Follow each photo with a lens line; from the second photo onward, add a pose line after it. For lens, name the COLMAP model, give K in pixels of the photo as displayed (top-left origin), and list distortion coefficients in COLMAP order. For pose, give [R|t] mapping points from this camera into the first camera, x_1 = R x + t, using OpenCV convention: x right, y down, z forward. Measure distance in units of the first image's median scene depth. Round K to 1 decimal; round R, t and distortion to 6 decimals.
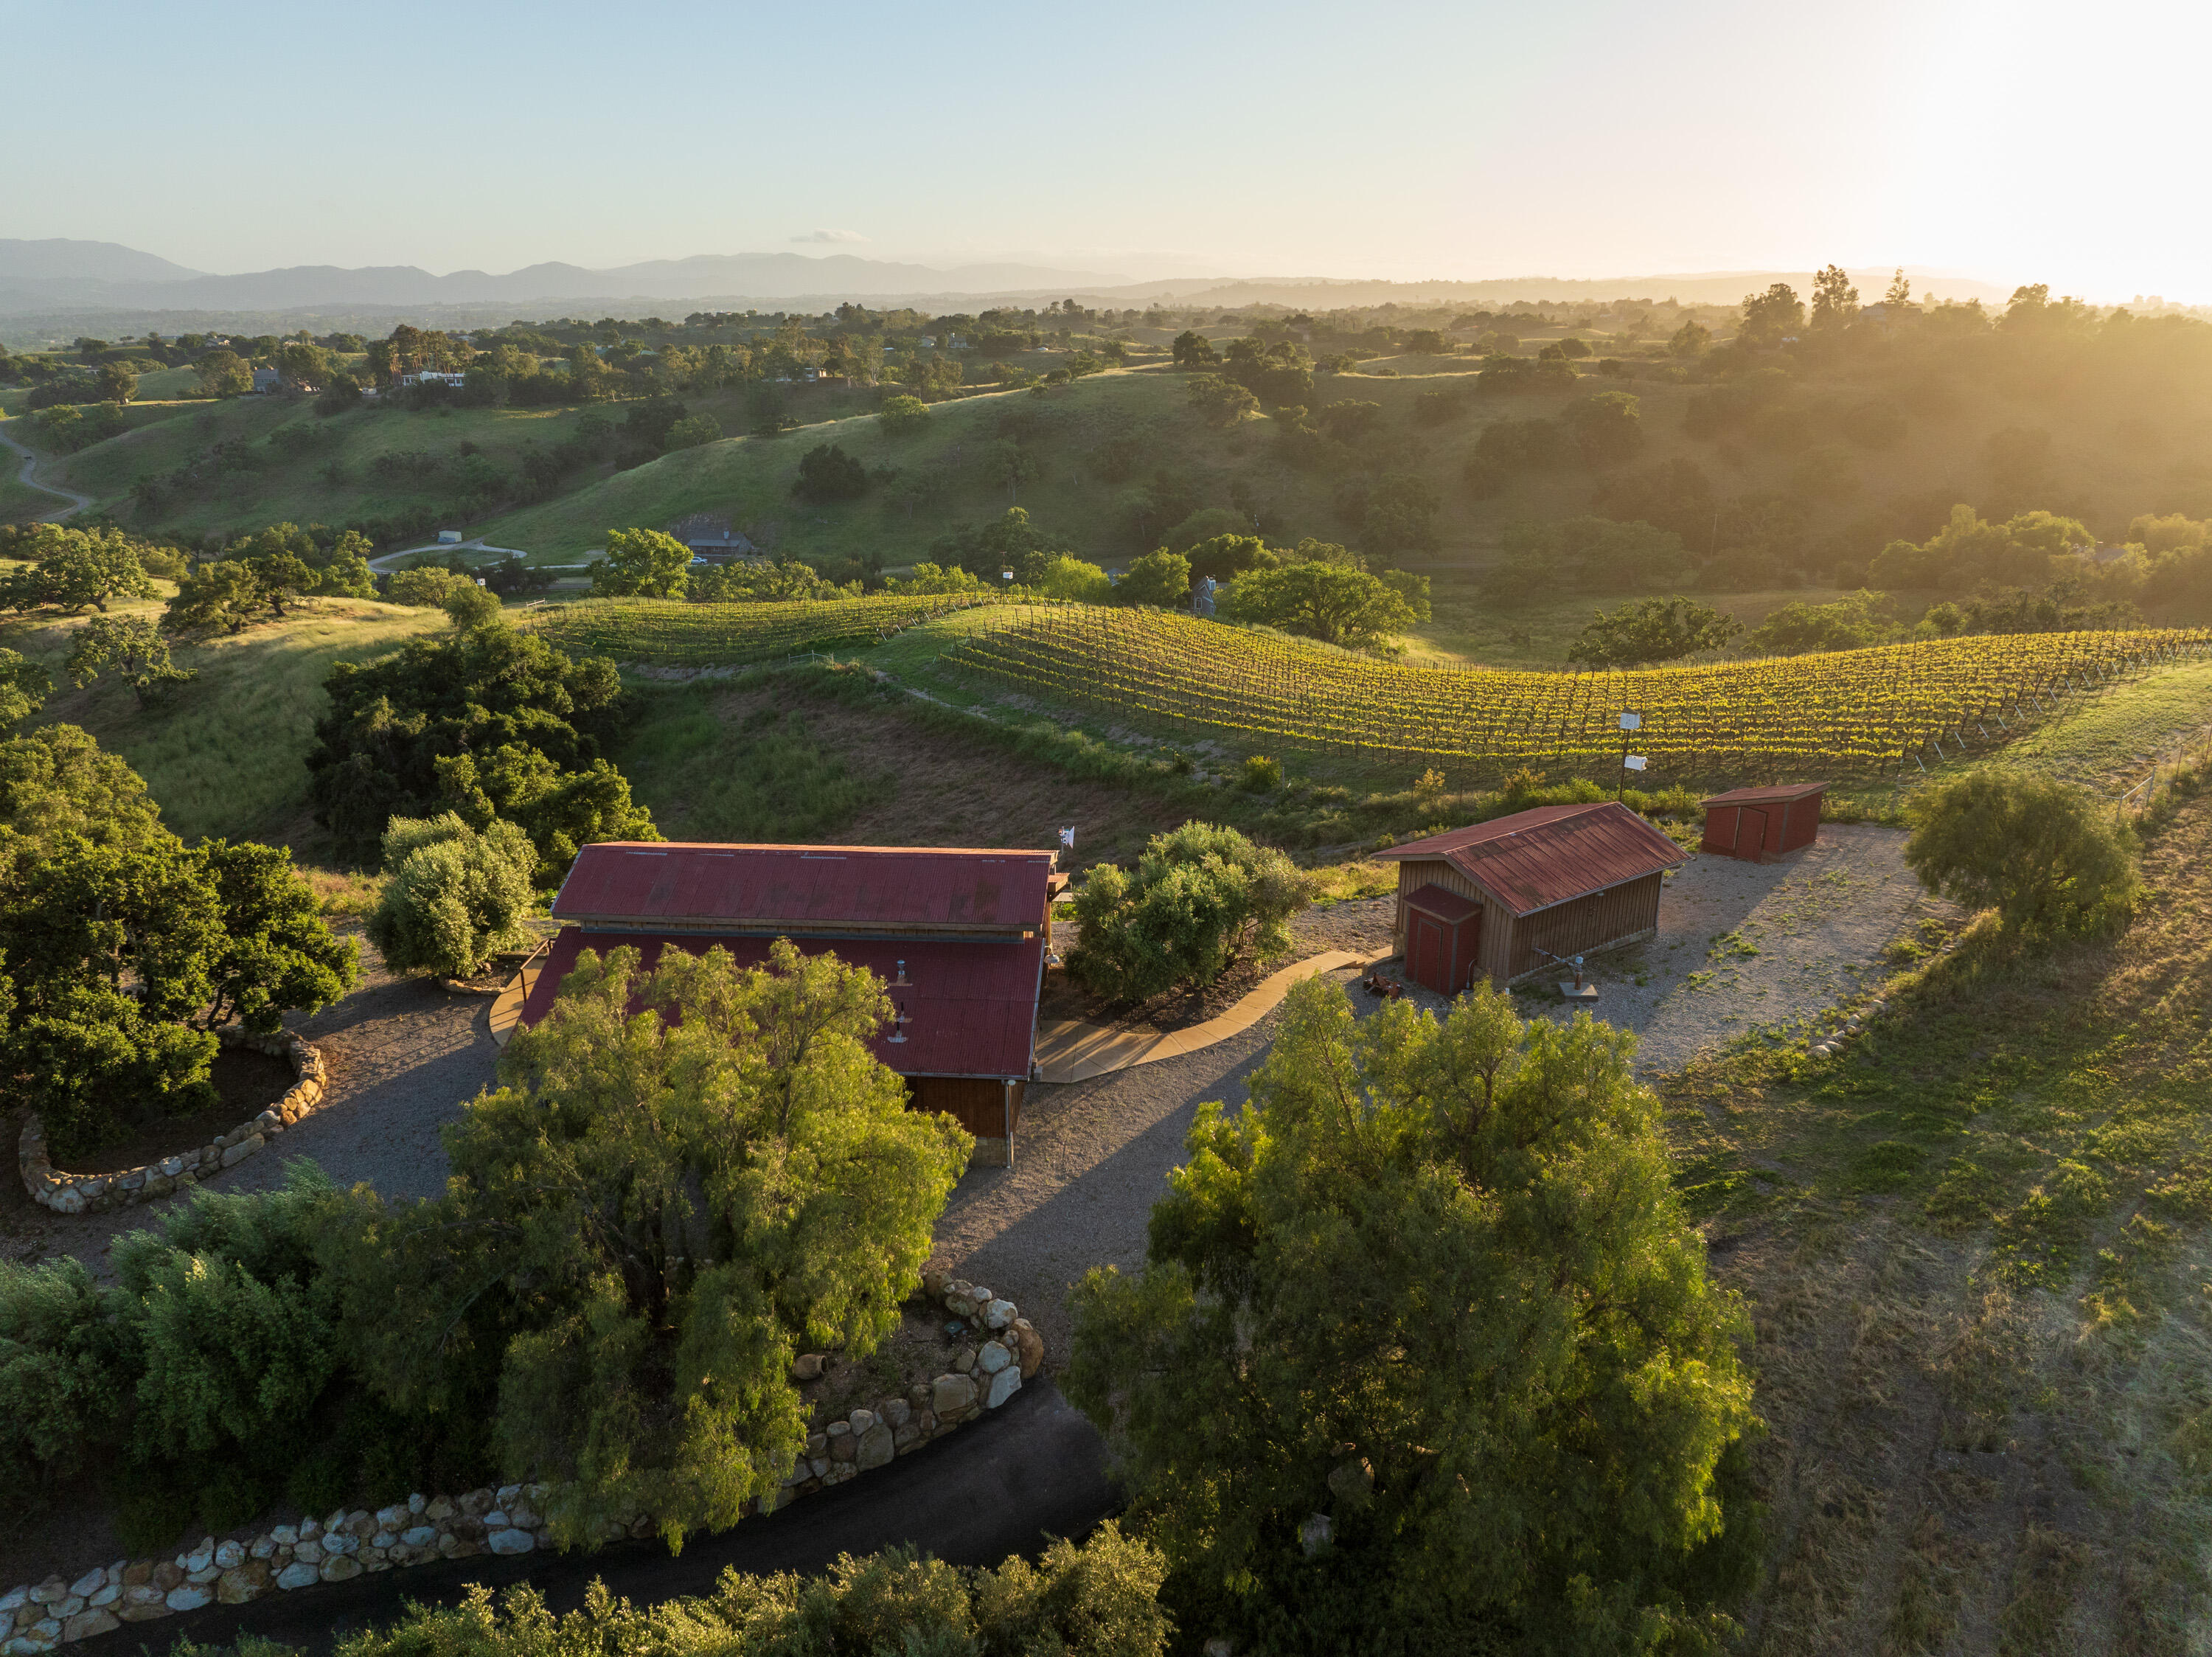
lens RADIAL K [[1545.2, 0, 1106.0], [0, 1545.2, 828.5], [0, 0, 1]] dist [-0.034791, -0.003116]
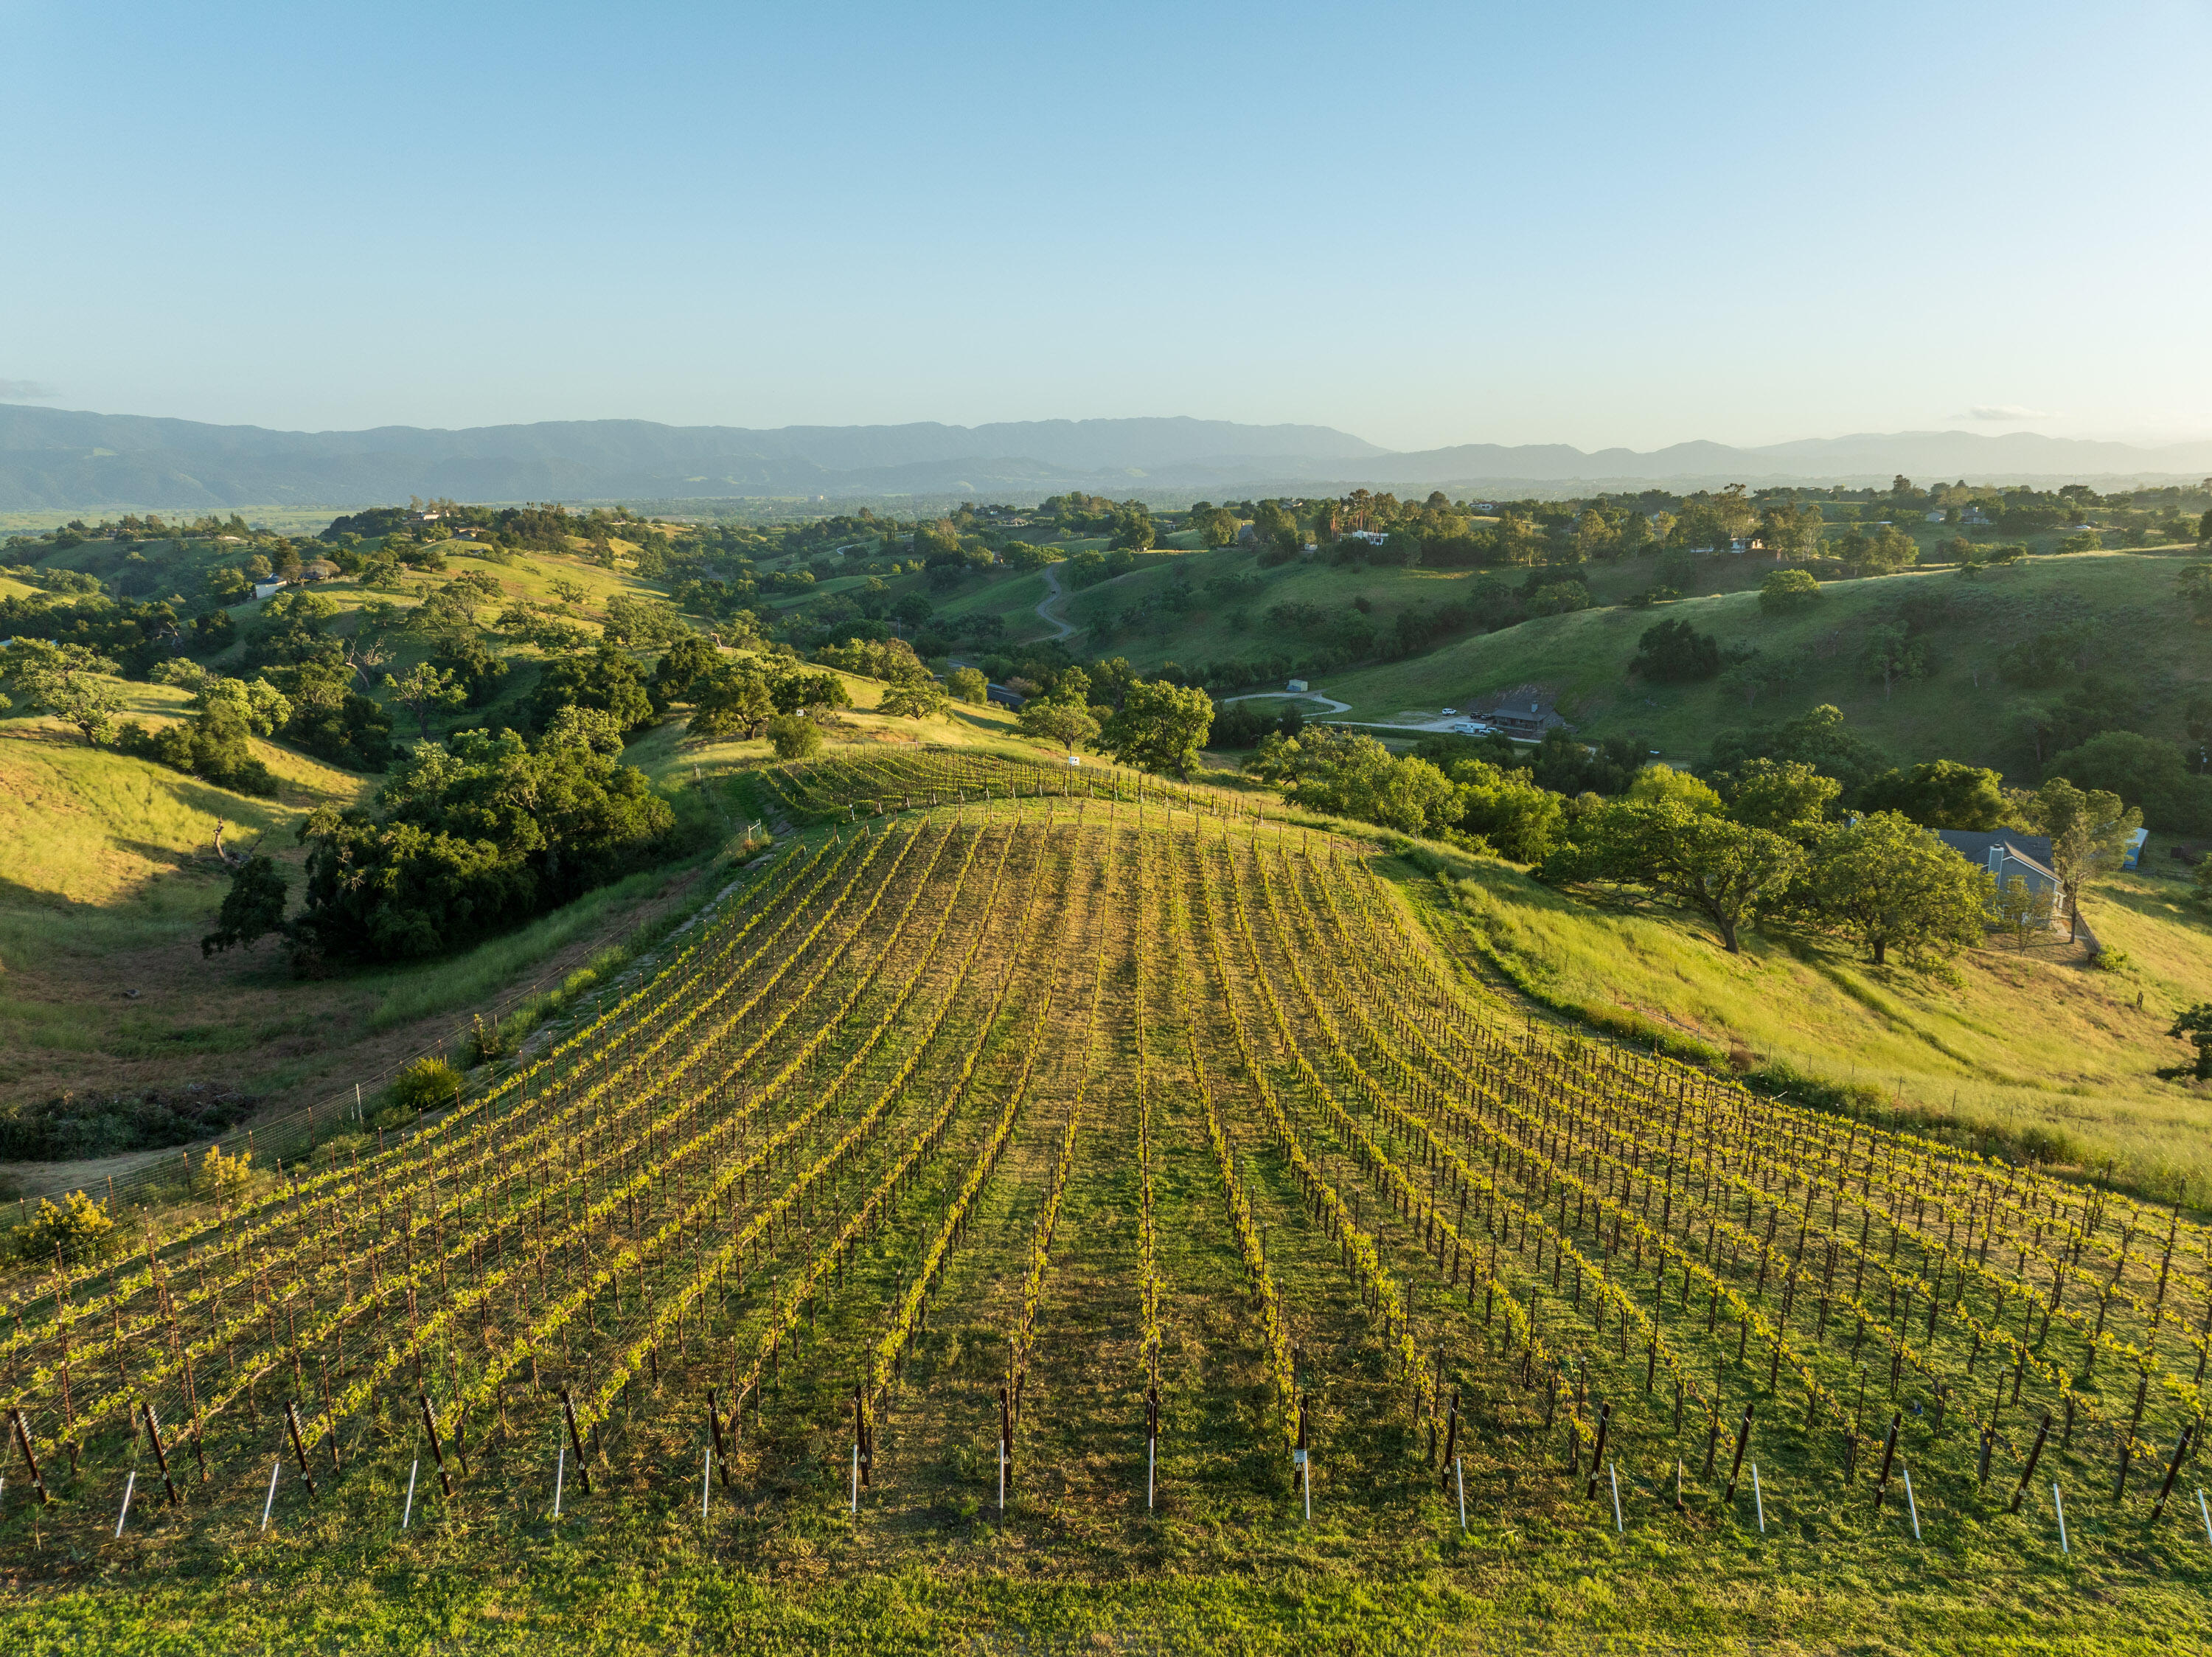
lens RADIAL K [[1549.9, 0, 1099.3], [0, 1549.9, 827.7], [0, 0, 1]] dist [-0.003857, -0.081069]
pose [[0.773814, 0.135295, -0.618795, 0.140718], [-0.201374, 0.978784, -0.037818, -0.035238], [0.600550, 0.153873, 0.784642, 0.136370]]
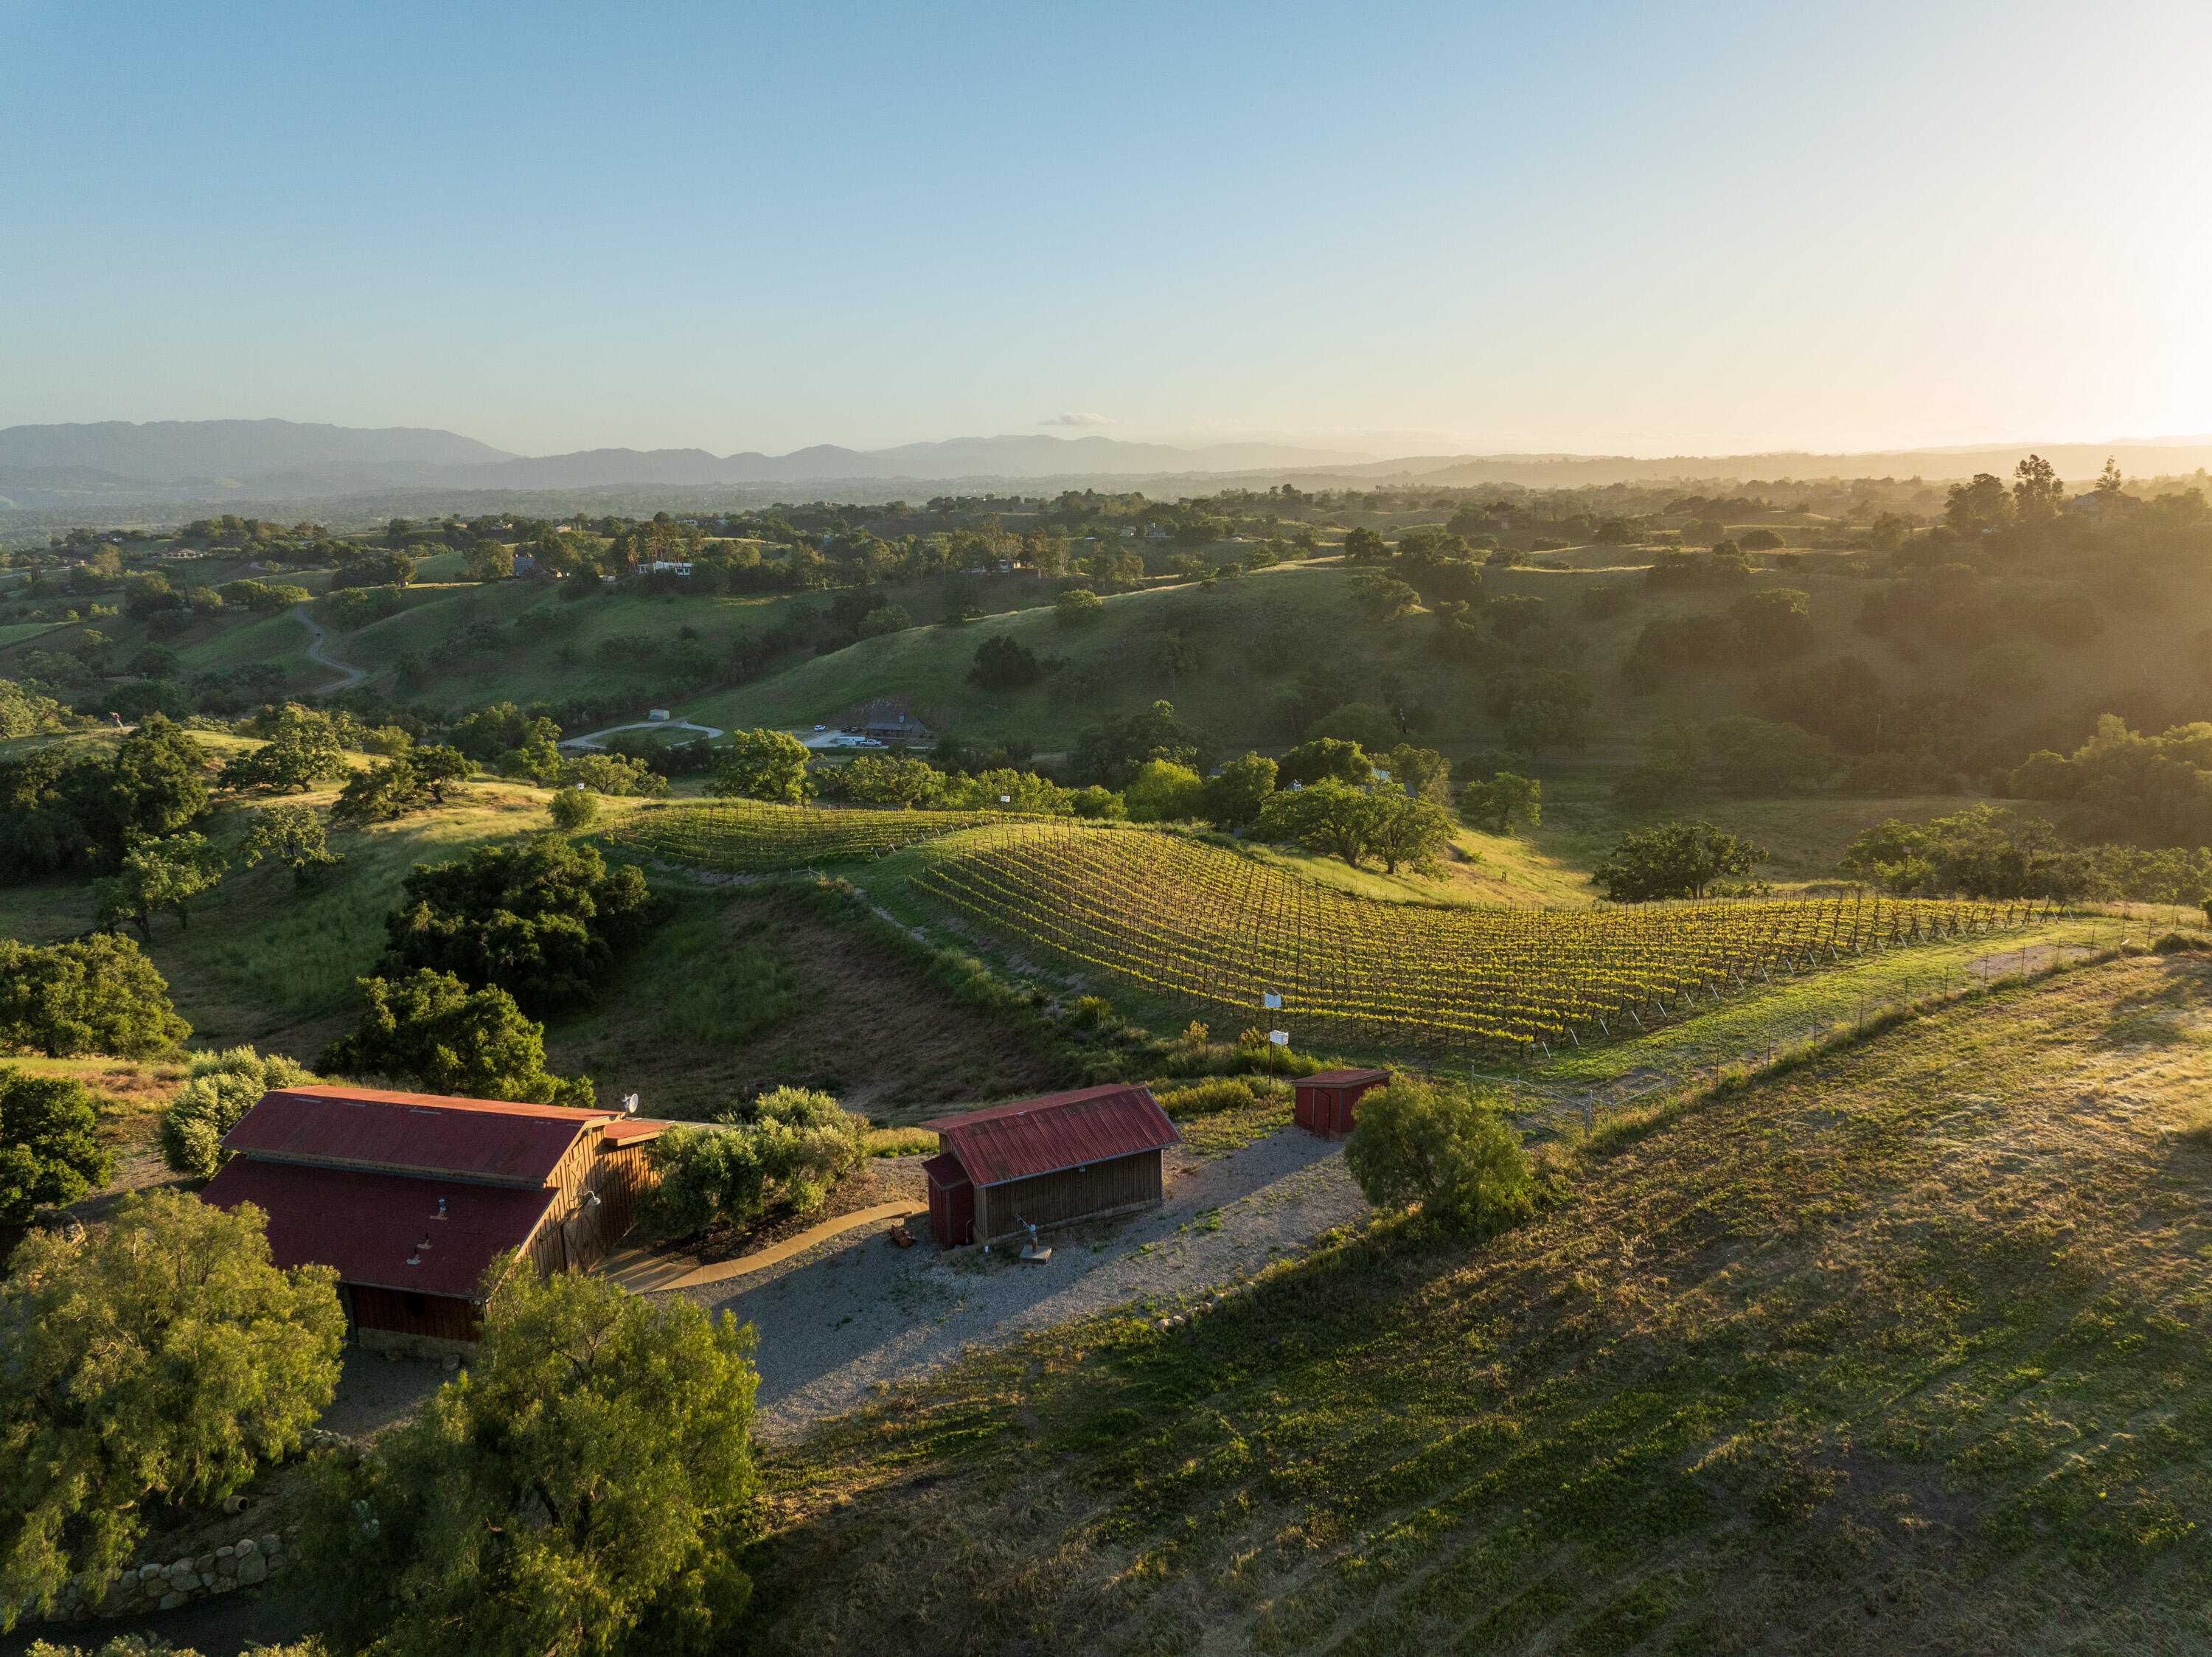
lens RADIAL K [[1545.2, 0, 1106.0], [0, 1545.2, 828.5], [0, 0, 1]] dist [-0.034791, -0.003116]
pose [[0.988511, 0.025264, -0.149021, 0.056895], [-0.041094, 0.993715, -0.104123, -0.010726], [0.145454, 0.109051, 0.983337, -0.021650]]
